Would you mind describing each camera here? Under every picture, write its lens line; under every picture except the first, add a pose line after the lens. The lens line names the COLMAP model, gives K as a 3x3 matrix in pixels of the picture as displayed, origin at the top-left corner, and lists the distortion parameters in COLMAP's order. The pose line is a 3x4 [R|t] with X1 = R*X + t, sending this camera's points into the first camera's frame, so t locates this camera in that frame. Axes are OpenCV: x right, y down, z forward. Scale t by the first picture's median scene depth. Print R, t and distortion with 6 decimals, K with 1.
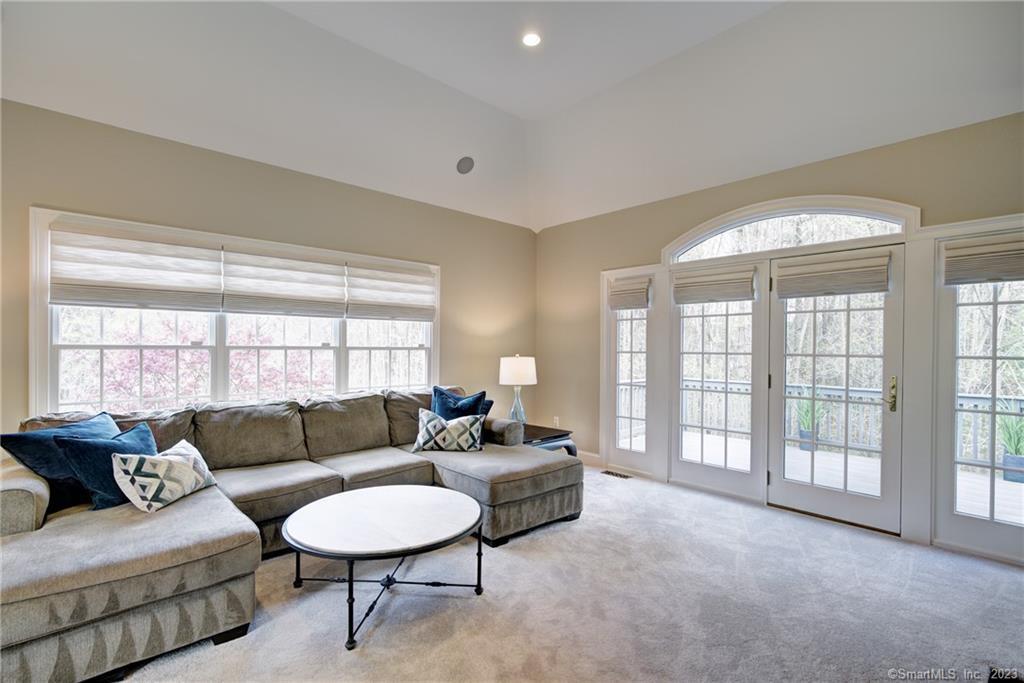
lens RADIAL K [[487.0, 0, 516.3], [0, 487.0, 348.5], [0, 0, 1]] dist [0.020257, 0.000971]
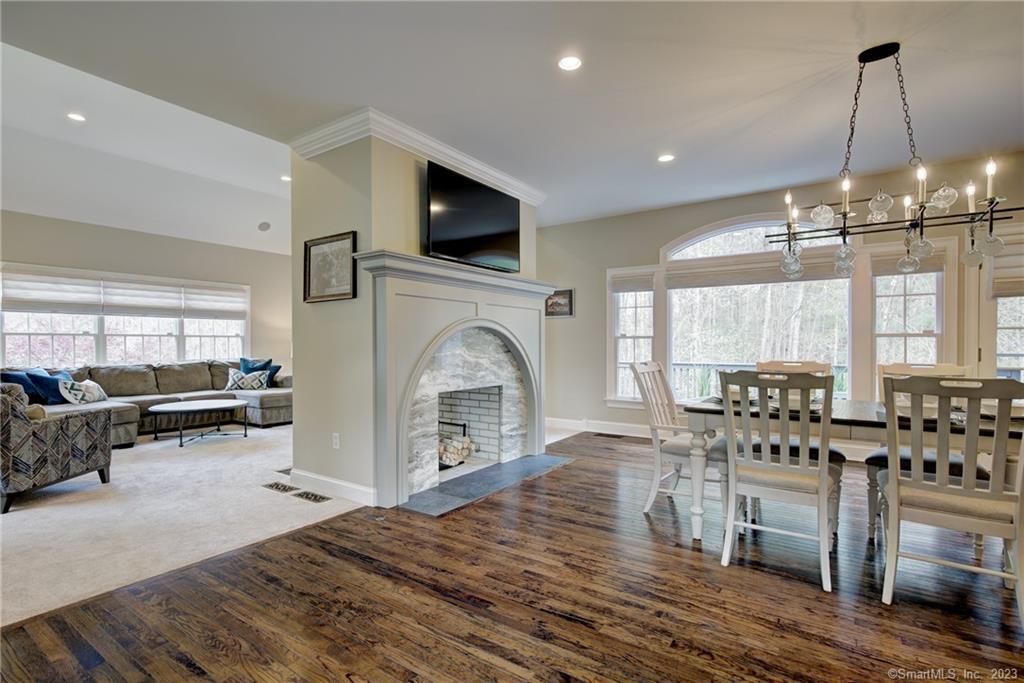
lens RADIAL K [[487.0, 0, 516.3], [0, 487.0, 348.5], [0, 0, 1]] dist [0.020257, 0.000971]
pose [[0.972582, -0.012583, 0.232220, 0.428902], [0.011104, 0.999909, 0.007676, 0.048753], [-0.232295, -0.004887, 0.972633, -1.054378]]
